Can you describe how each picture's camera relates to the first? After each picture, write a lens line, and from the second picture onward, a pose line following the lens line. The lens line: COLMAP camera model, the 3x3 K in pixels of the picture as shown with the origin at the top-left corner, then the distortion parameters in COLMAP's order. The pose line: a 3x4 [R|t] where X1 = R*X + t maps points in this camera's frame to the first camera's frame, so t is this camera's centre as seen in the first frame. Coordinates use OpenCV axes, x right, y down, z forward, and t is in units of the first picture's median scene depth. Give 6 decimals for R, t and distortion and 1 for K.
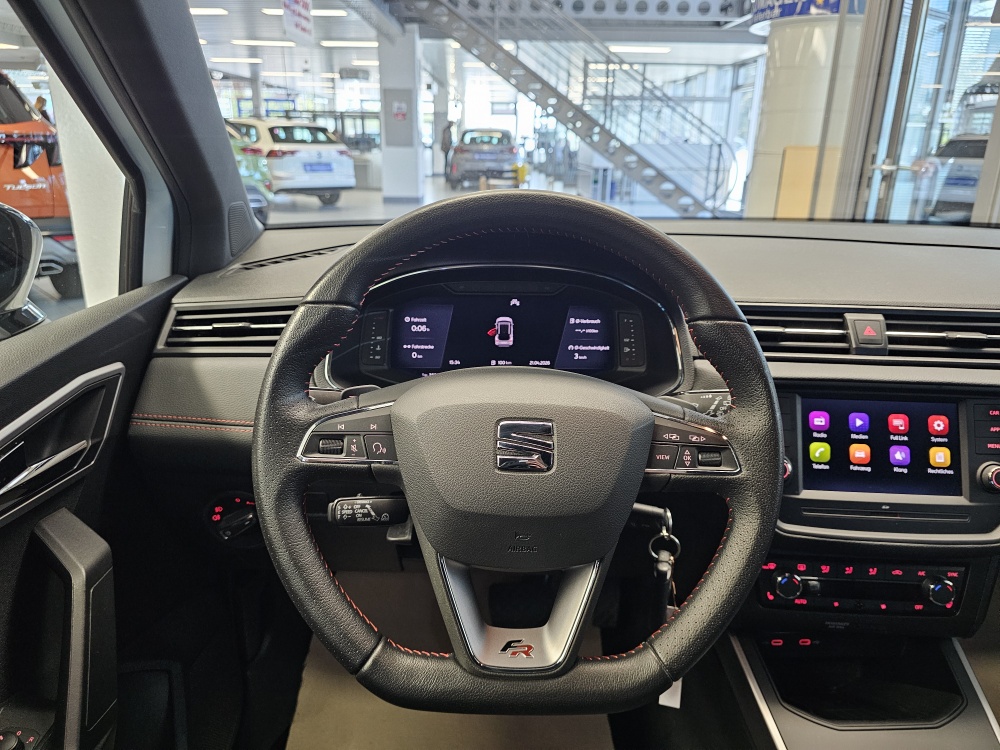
lens RADIAL K [[678.8, 0, 498.4], [0, 678.8, 366.5], [0, 0, 1]] dist [0.041585, -0.047801]
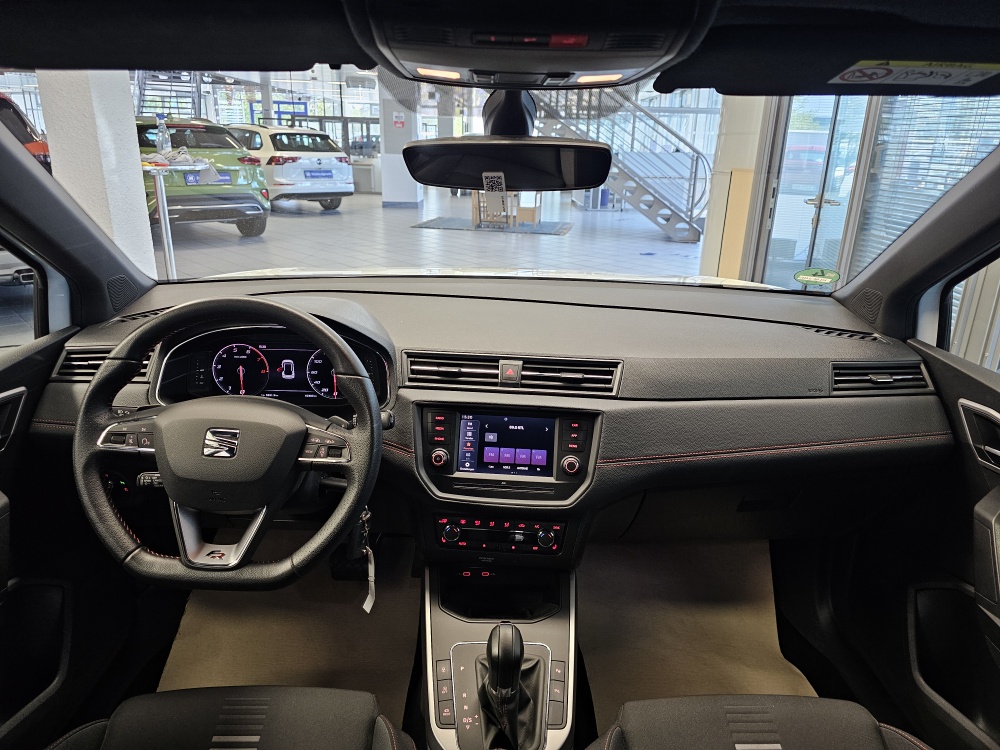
lens RADIAL K [[678.8, 0, 502.7], [0, 678.8, 371.6], [0, 0, 1]] dist [0.041585, -0.047801]
pose [[0.999831, 0.013683, -0.012317, 0.538804], [-0.013594, 0.999881, 0.007271, -0.061601], [0.012415, -0.007102, 0.999898, -0.541924]]
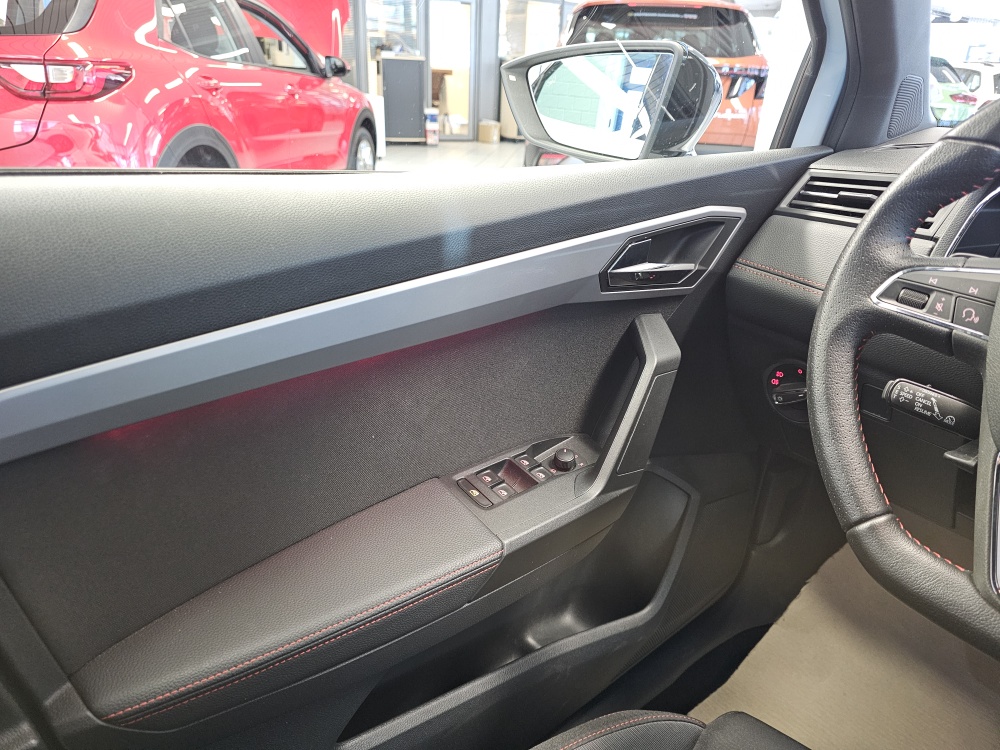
lens RADIAL K [[678.8, 0, 502.2], [0, 678.8, 369.9], [0, 0, 1]] dist [0.041585, -0.047801]
pose [[0.624311, 0.323268, -0.711150, 0.062724], [-0.273261, 0.943217, 0.188867, 0.125783], [0.731823, 0.076418, 0.677197, -0.007176]]
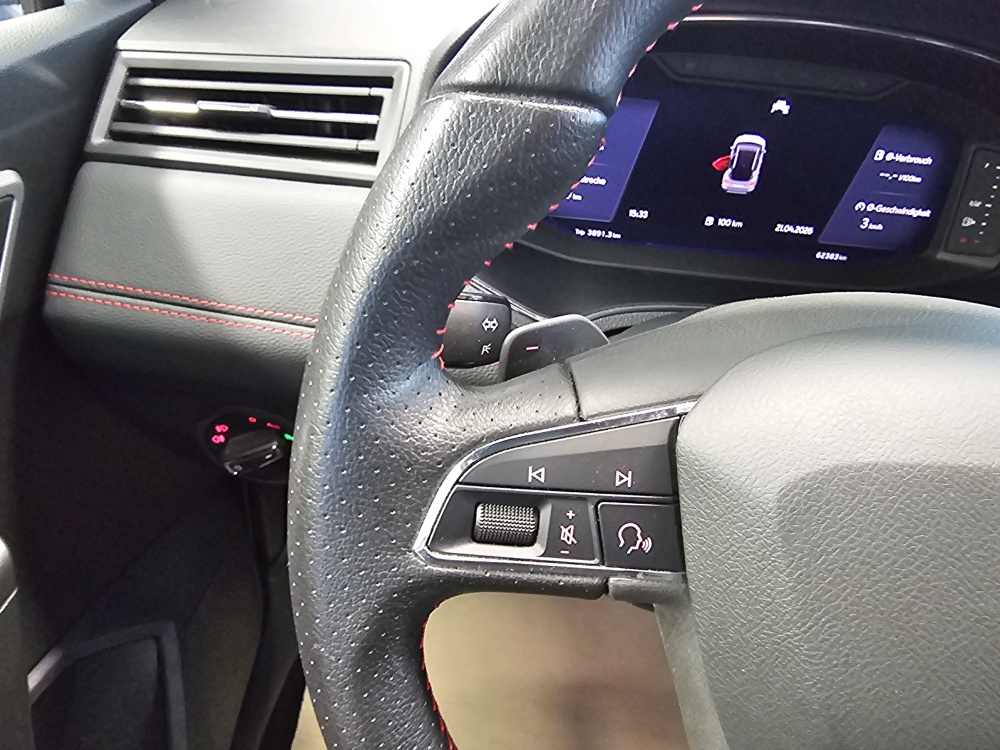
lens RADIAL K [[682.7, 0, 490.9], [0, 682.7, 369.6], [0, 0, 1]] dist [0.004742, -0.010848]
pose [[0.995106, 0.097868, -0.013633, -0.174973], [-0.089118, 0.948492, 0.304008, -0.046490], [0.042684, -0.301306, 0.952572, 0.465438]]
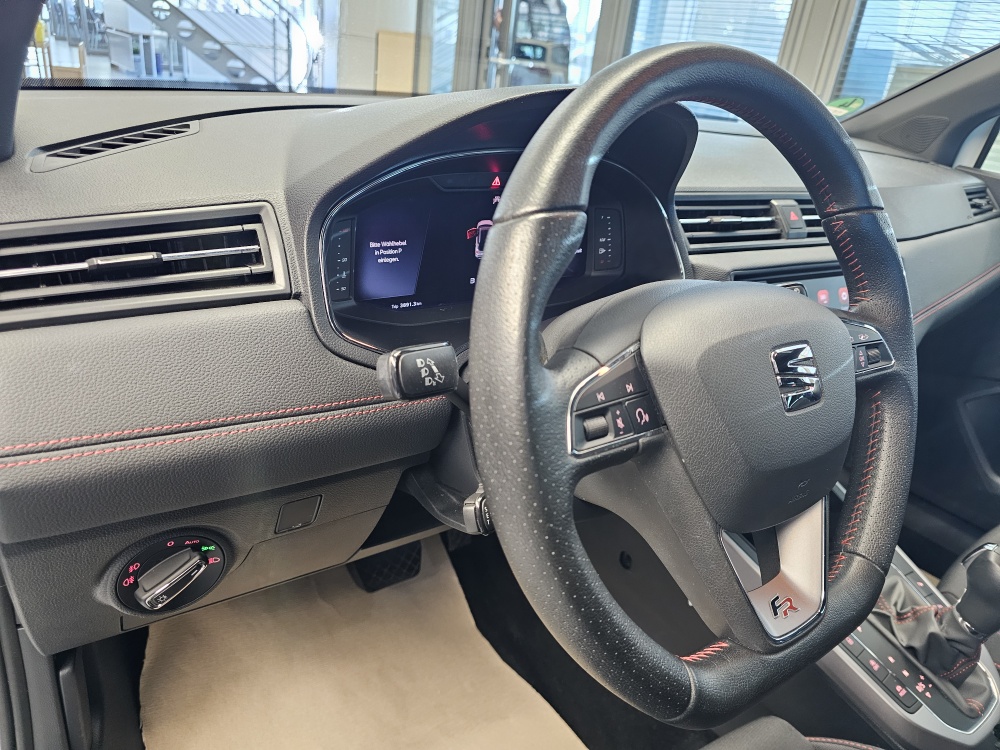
lens RADIAL K [[678.8, 0, 499.9], [0, 678.8, 379.1], [0, 0, 1]] dist [0.041585, -0.047801]
pose [[0.817614, -0.177227, 0.547812, -0.465128], [0.083540, 0.977895, 0.191682, -0.045024], [-0.569673, -0.110958, 0.814347, 0.350644]]
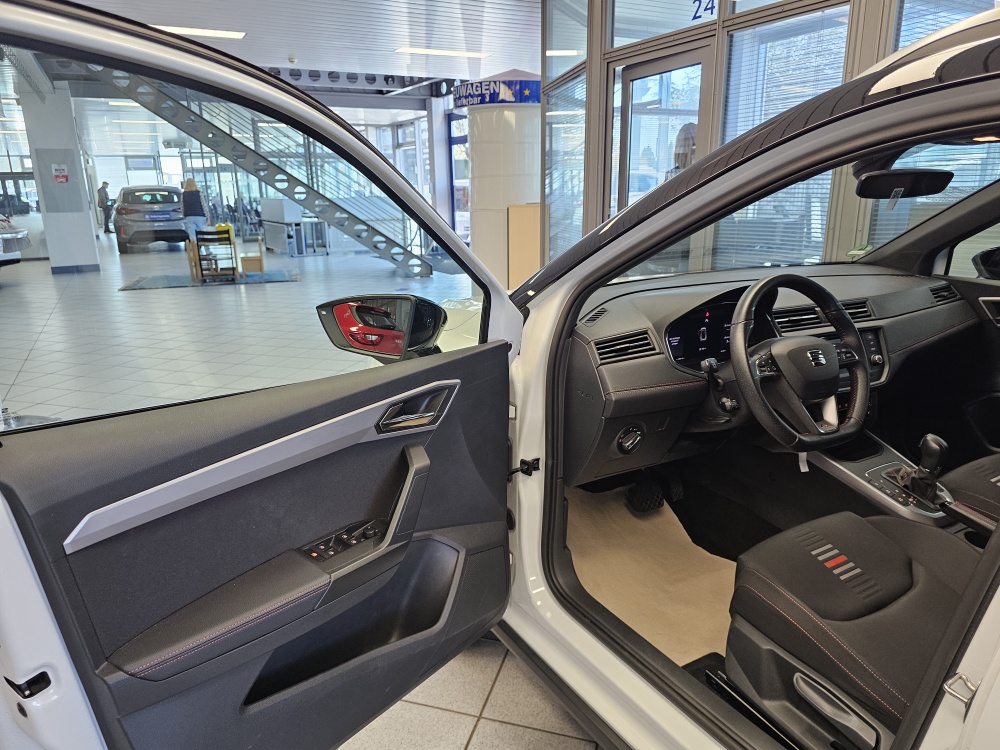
lens RADIAL K [[678.8, 0, 491.6], [0, 678.8, 380.0], [0, 0, 1]] dist [0.041585, -0.047801]
pose [[0.878861, -0.157854, 0.450206, -1.705746], [0.178114, 0.984006, -0.002683, -0.023094], [-0.442581, 0.082546, 0.892921, -0.689124]]
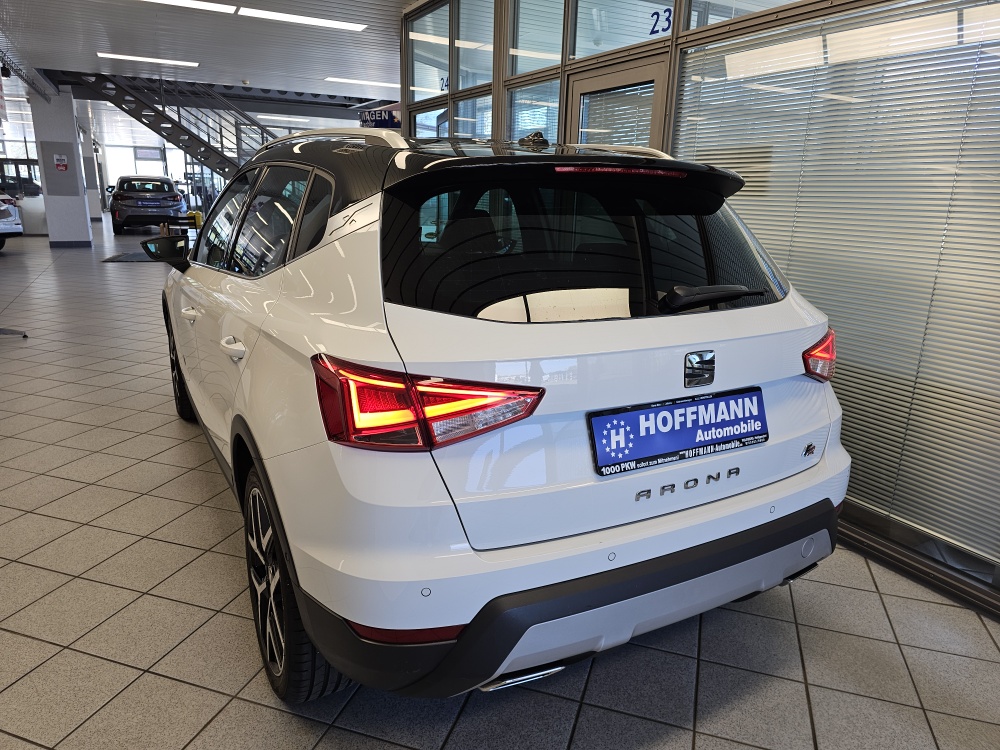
lens RADIAL K [[678.8, 0, 504.1], [0, 678.8, 377.8], [0, 0, 1]] dist [0.041585, -0.047801]
pose [[0.884276, -0.113003, 0.453086, -0.989641], [0.132379, 0.991136, -0.011163, 1.140293], [-0.447808, 0.069850, 0.891397, -4.371840]]
